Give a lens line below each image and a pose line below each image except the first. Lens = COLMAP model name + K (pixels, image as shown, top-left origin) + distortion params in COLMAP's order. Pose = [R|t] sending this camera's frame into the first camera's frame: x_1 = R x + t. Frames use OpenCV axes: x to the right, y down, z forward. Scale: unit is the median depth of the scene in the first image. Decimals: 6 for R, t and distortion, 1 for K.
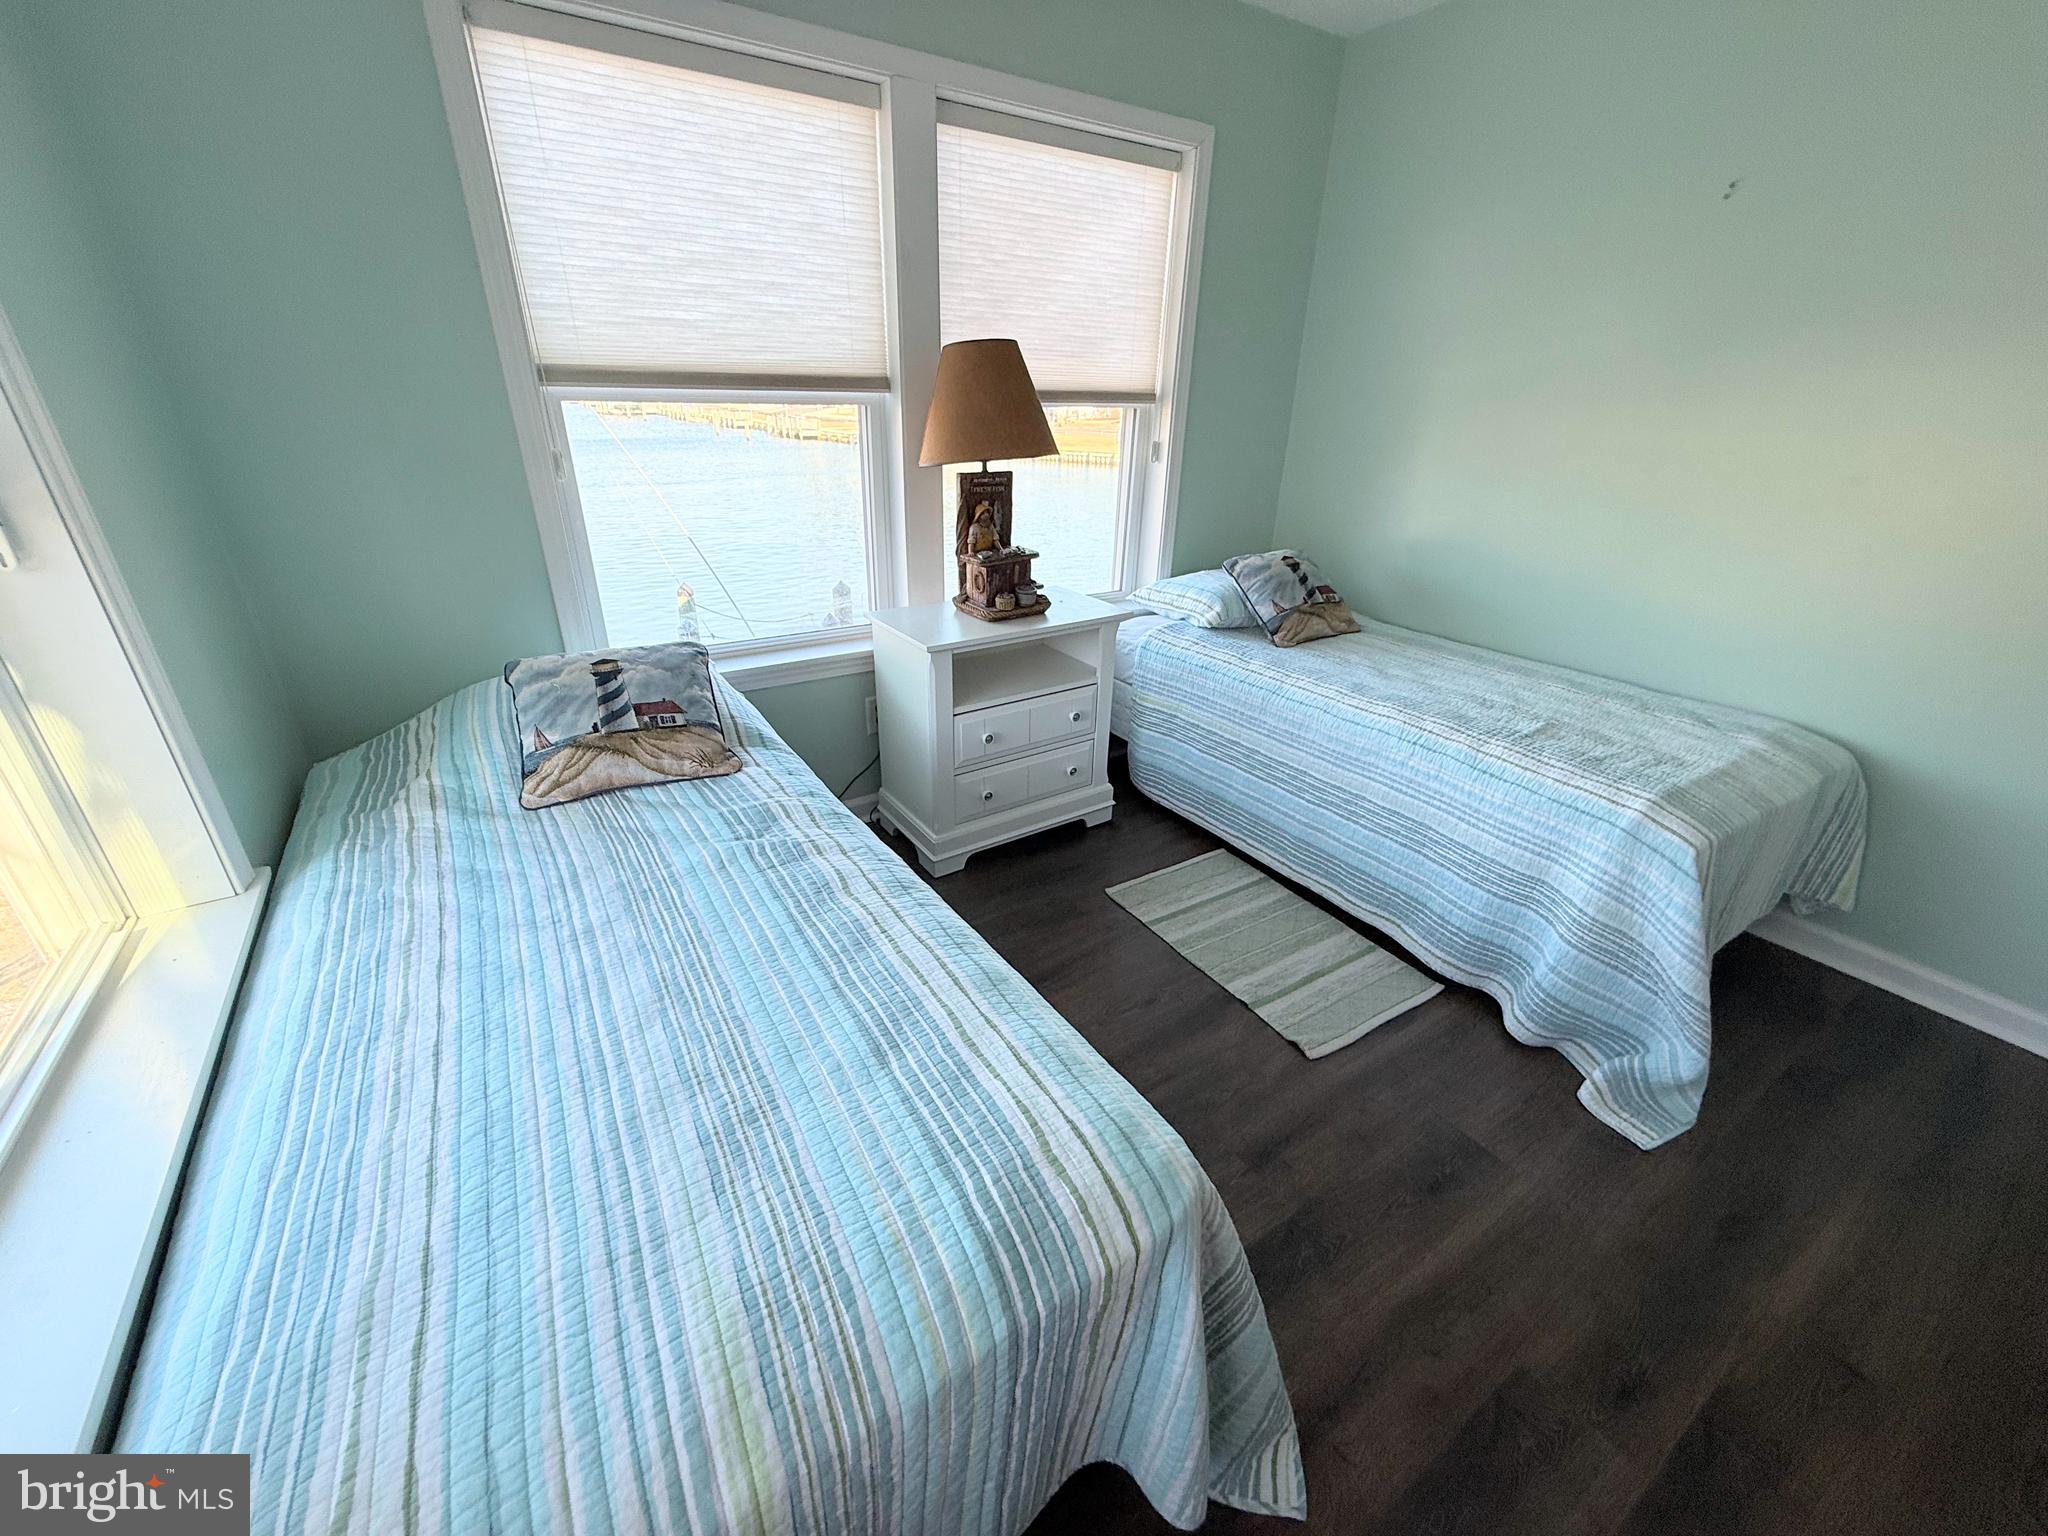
lens RADIAL K [[815.9, 0, 1021.7], [0, 815.9, 768.8], [0, 0, 1]] dist [0.001289, -0.000131]
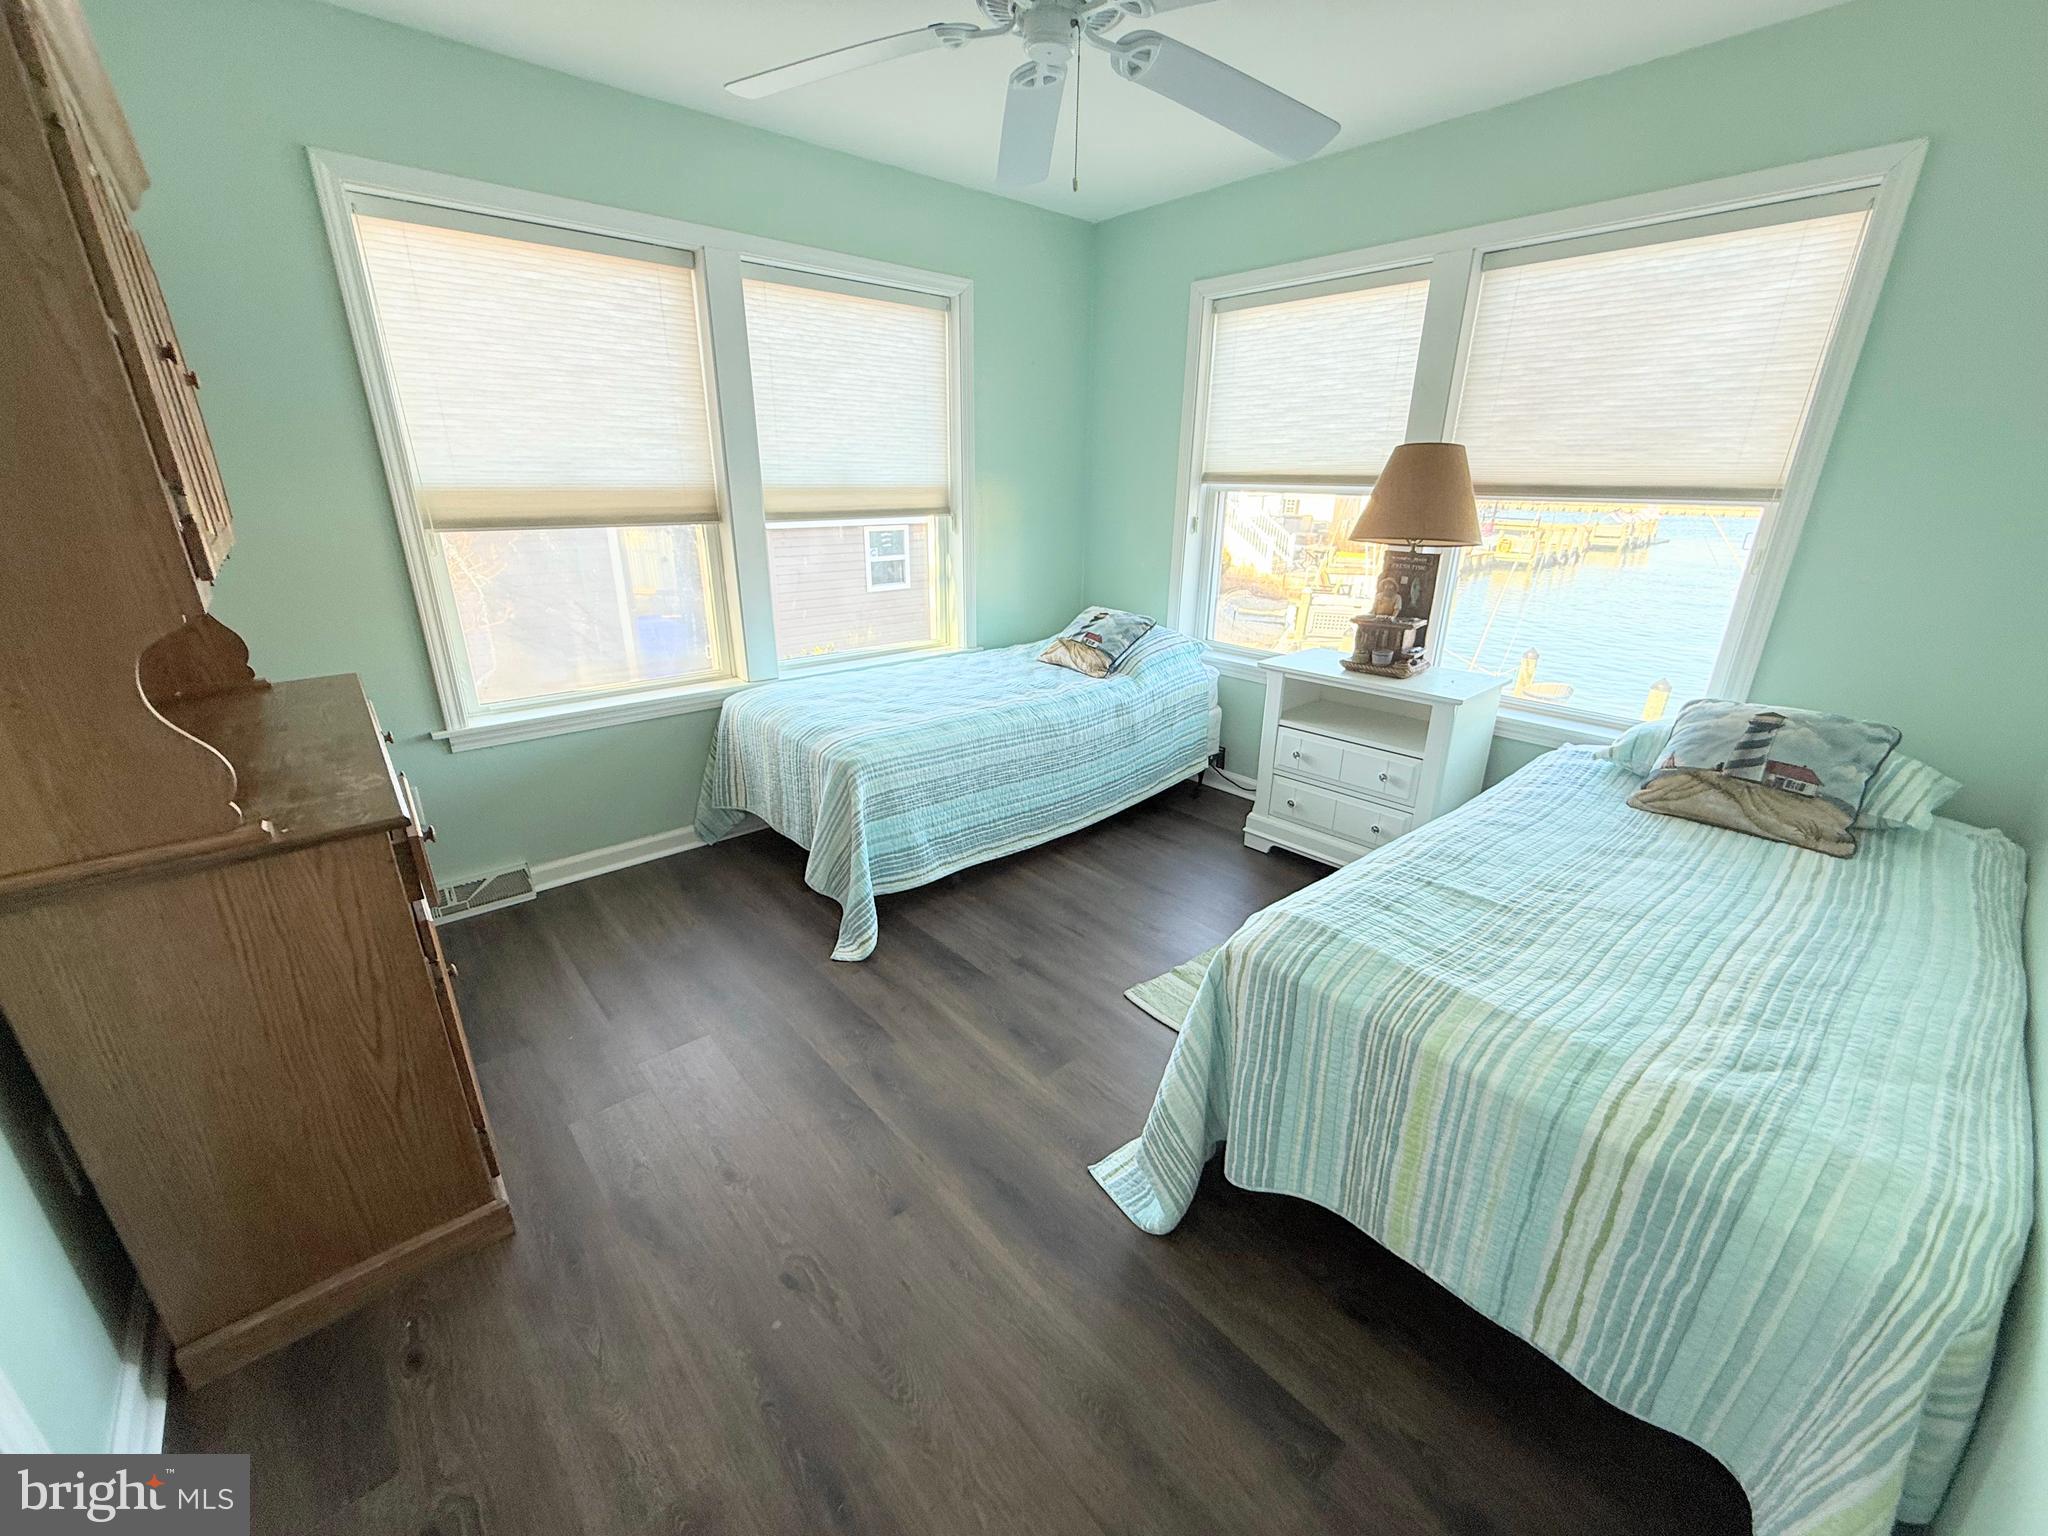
lens RADIAL K [[815.9, 0, 1024.6], [0, 815.9, 776.7], [0, 0, 1]] dist [0.001289, -0.000131]
pose [[0.141293, 0.326341, -0.934633, 1.172319], [-0.424735, 0.872779, 0.240535, -0.143117], [0.894224, 0.362985, 0.261926, 0.349546]]
